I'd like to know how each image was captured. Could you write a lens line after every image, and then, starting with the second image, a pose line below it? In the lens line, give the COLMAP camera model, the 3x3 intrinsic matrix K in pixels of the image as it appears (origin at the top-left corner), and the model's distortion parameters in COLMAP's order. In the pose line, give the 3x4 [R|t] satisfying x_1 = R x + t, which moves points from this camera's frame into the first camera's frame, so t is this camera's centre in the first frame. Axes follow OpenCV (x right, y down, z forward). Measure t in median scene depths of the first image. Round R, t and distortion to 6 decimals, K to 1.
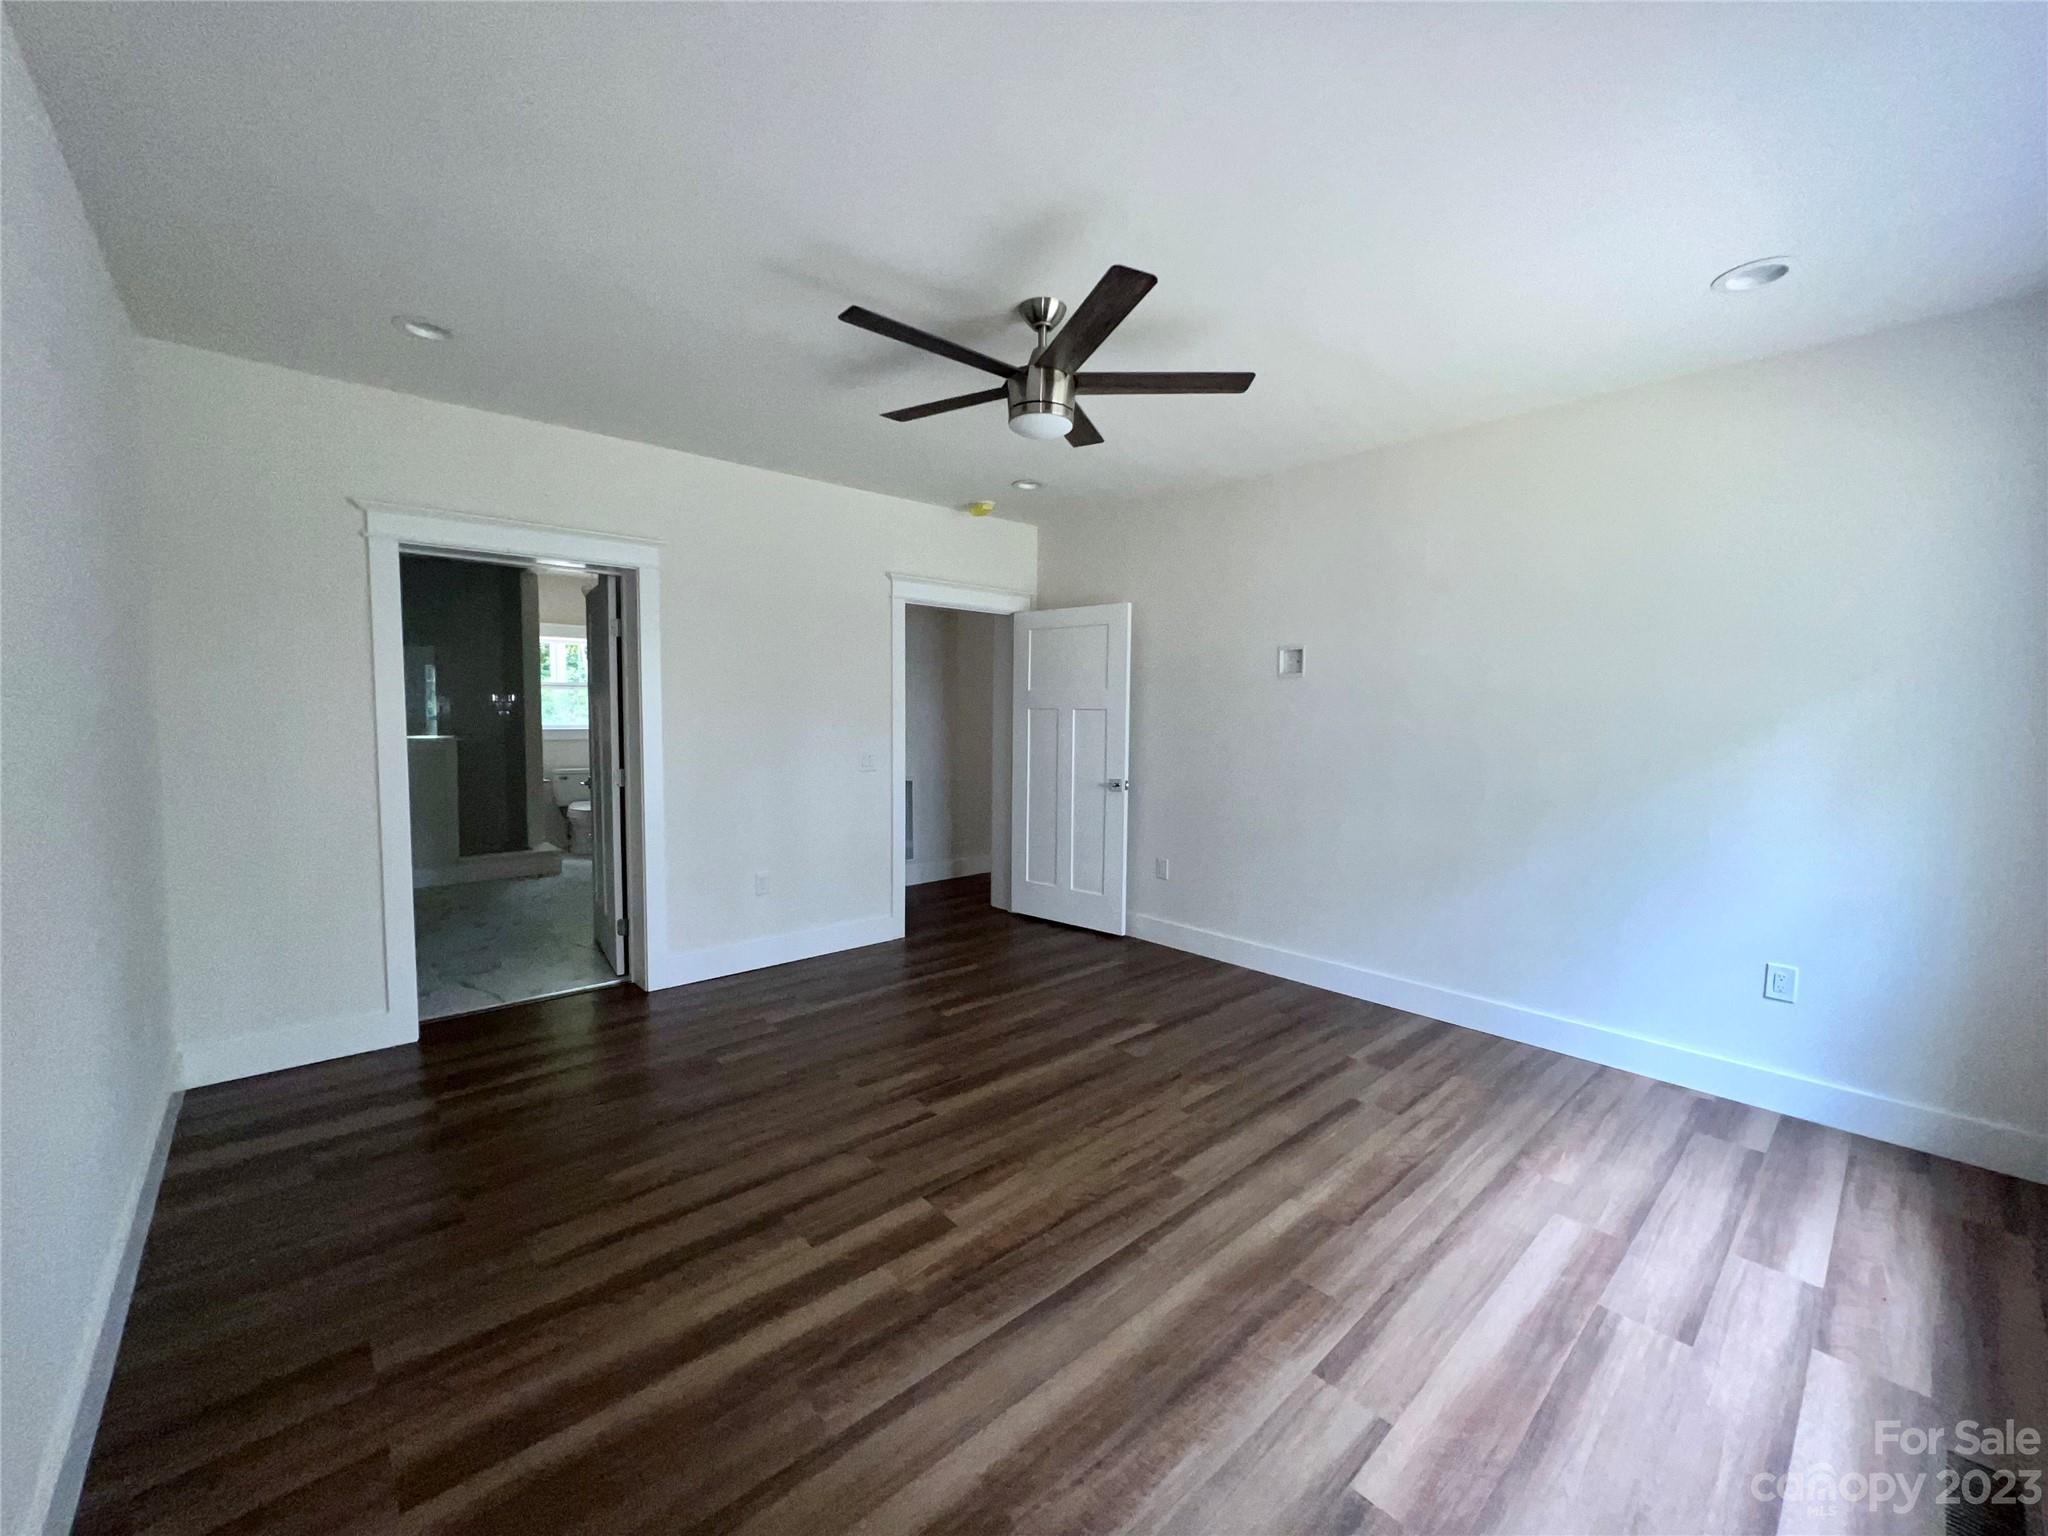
lens RADIAL K [[819.1, 0, 1024.3], [0, 819.1, 767.9], [0, 0, 1]] dist [0.001210, 0.000344]
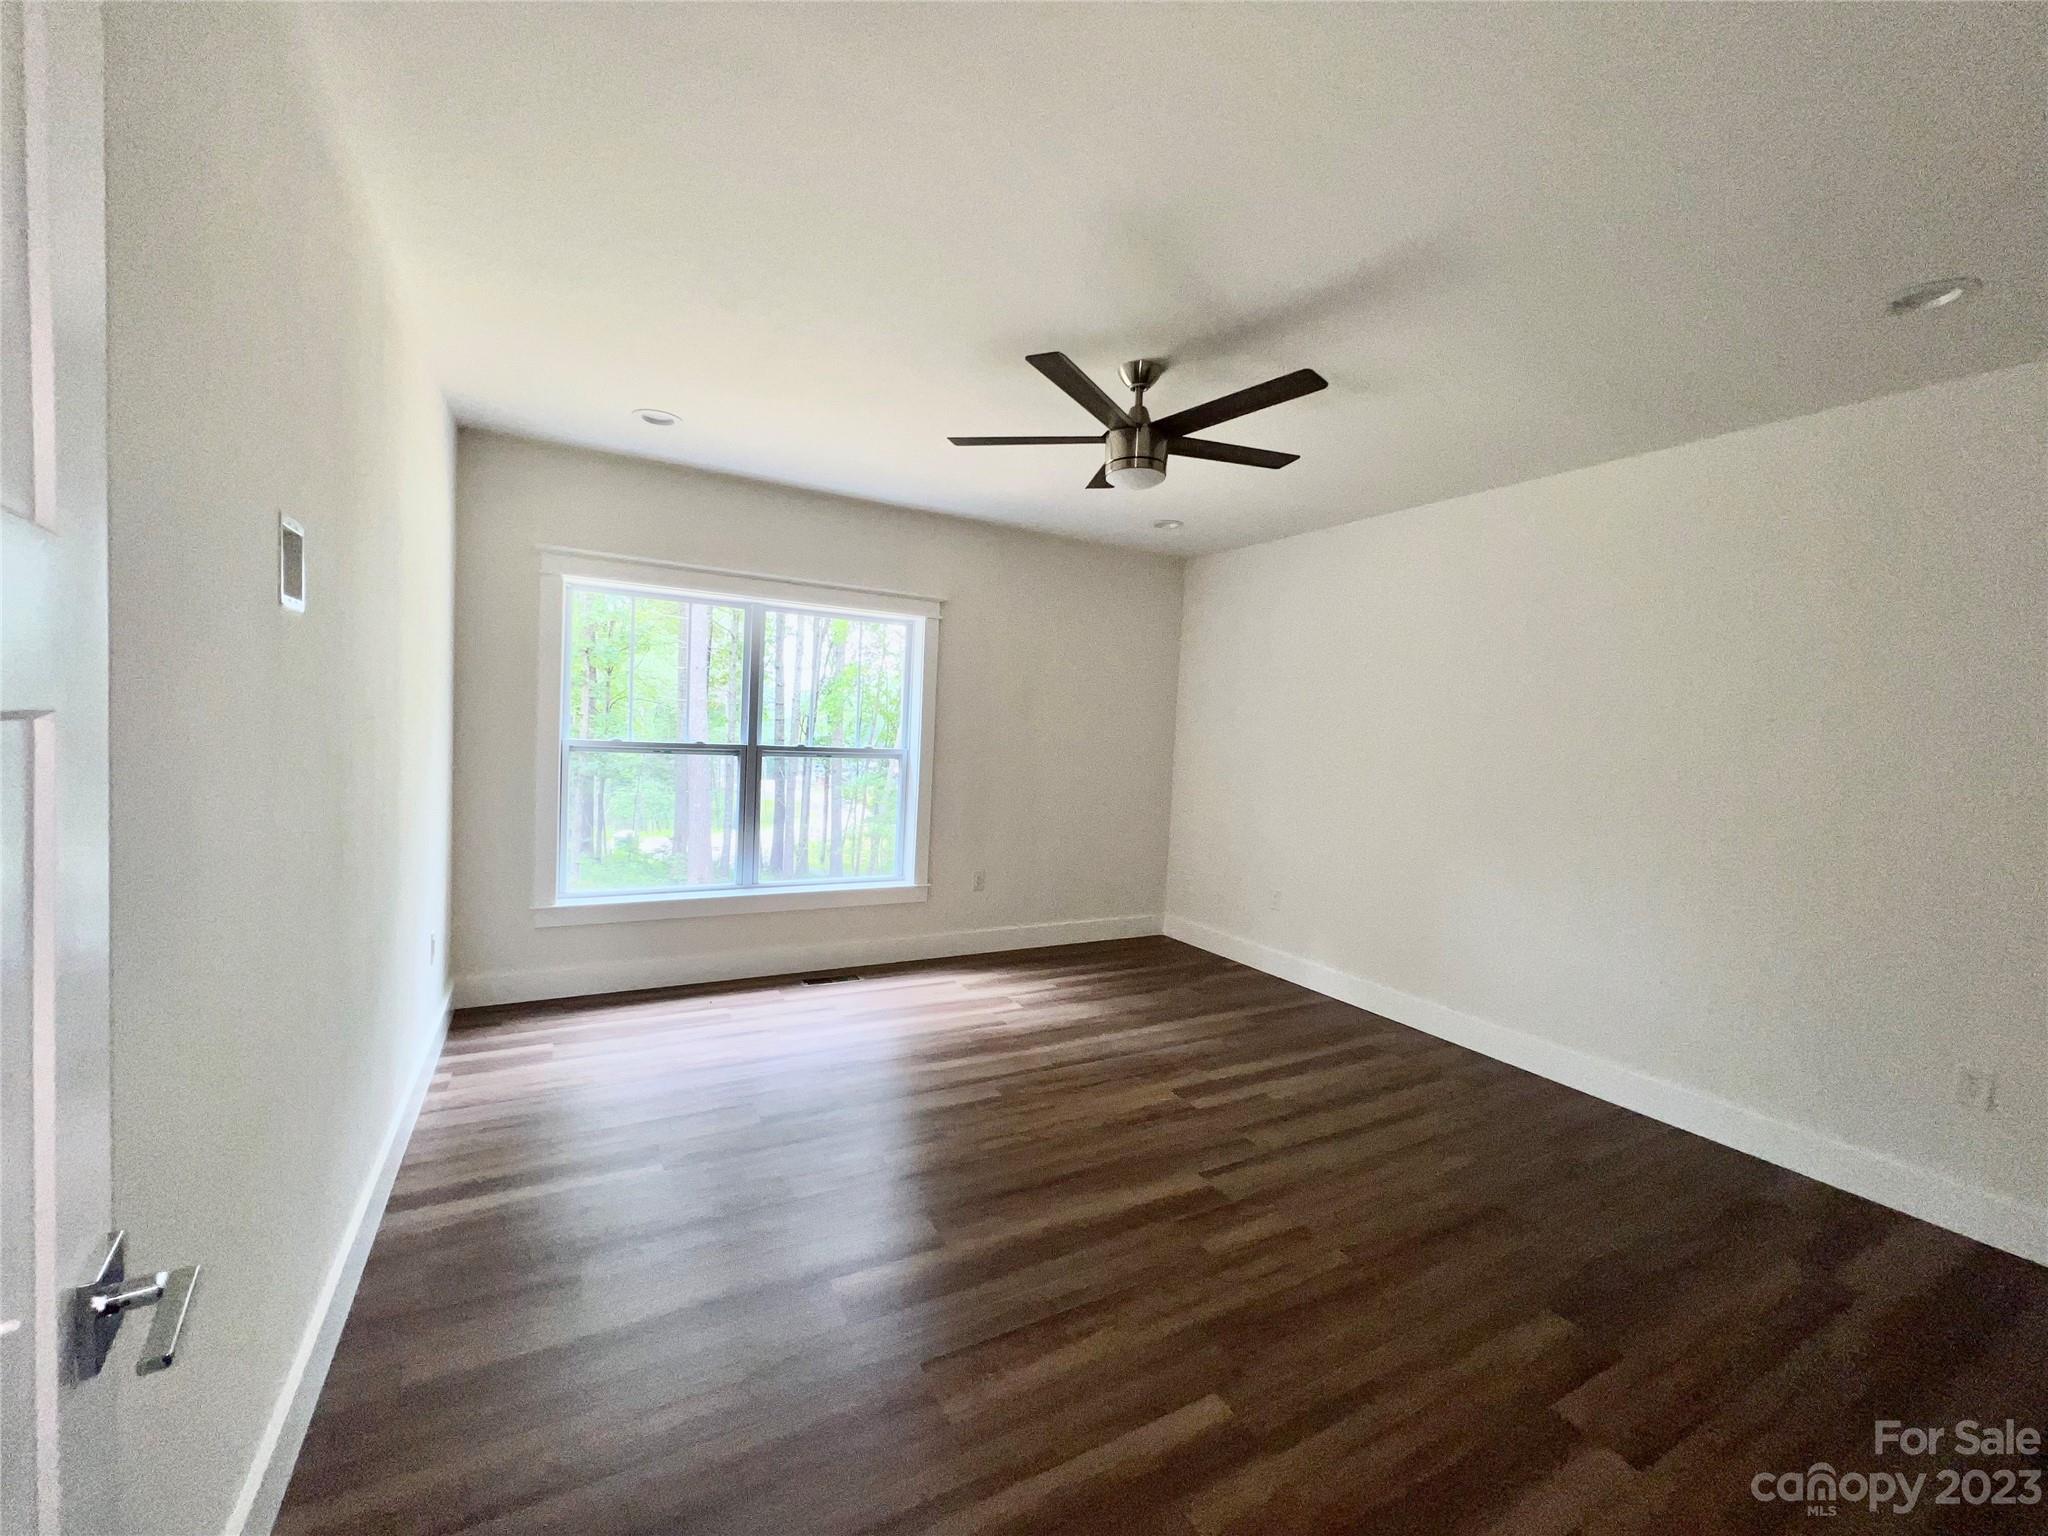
lens RADIAL K [[819.1, 0, 1022.5], [0, 819.1, 767.2], [0, 0, 1]] dist [0.001210, 0.000344]
pose [[-0.972600, -0.067105, 0.222590, -0.103834], [-0.041223, 0.992044, 0.118954, -0.173781], [-0.228802, 0.106519, -0.967628, 2.247968]]
